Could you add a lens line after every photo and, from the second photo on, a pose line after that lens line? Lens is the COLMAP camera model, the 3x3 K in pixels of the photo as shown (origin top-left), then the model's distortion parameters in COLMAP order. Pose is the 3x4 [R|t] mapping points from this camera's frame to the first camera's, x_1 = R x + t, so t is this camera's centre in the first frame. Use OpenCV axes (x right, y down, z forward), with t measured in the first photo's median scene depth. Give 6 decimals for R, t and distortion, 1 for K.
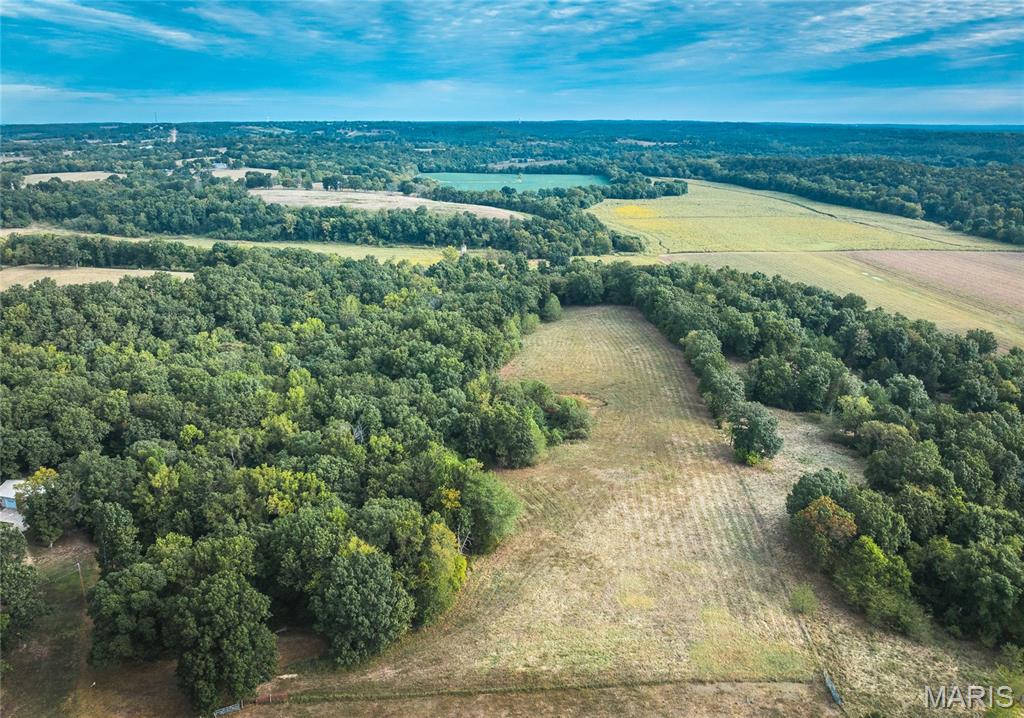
lens RADIAL K [[742.2, 0, 511.9], [0, 742.2, 357.3], [0, 0, 1]] dist [-0.007259, -0.001385]
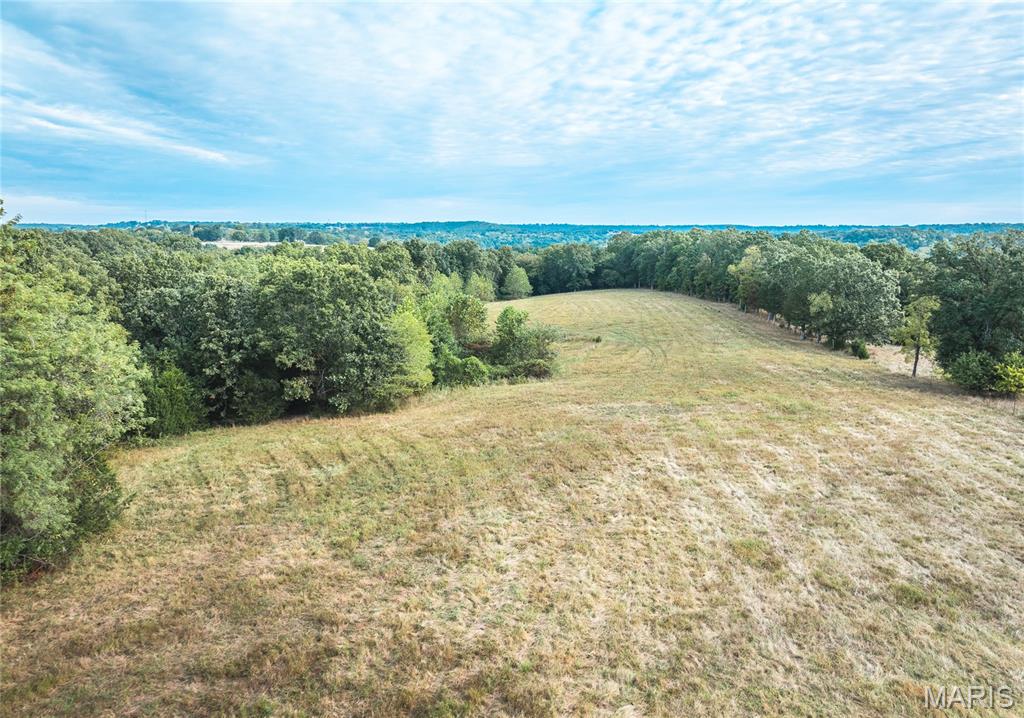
lens RADIAL K [[742.2, 0, 514.5], [0, 742.2, 358.6], [0, 0, 1]] dist [-0.007259, -0.001385]
pose [[0.999949, -0.001923, 0.009898, 0.096592], [0.003312, 0.989822, -0.142271, 0.199079], [-0.009524, 0.142297, 0.989778, 0.741252]]
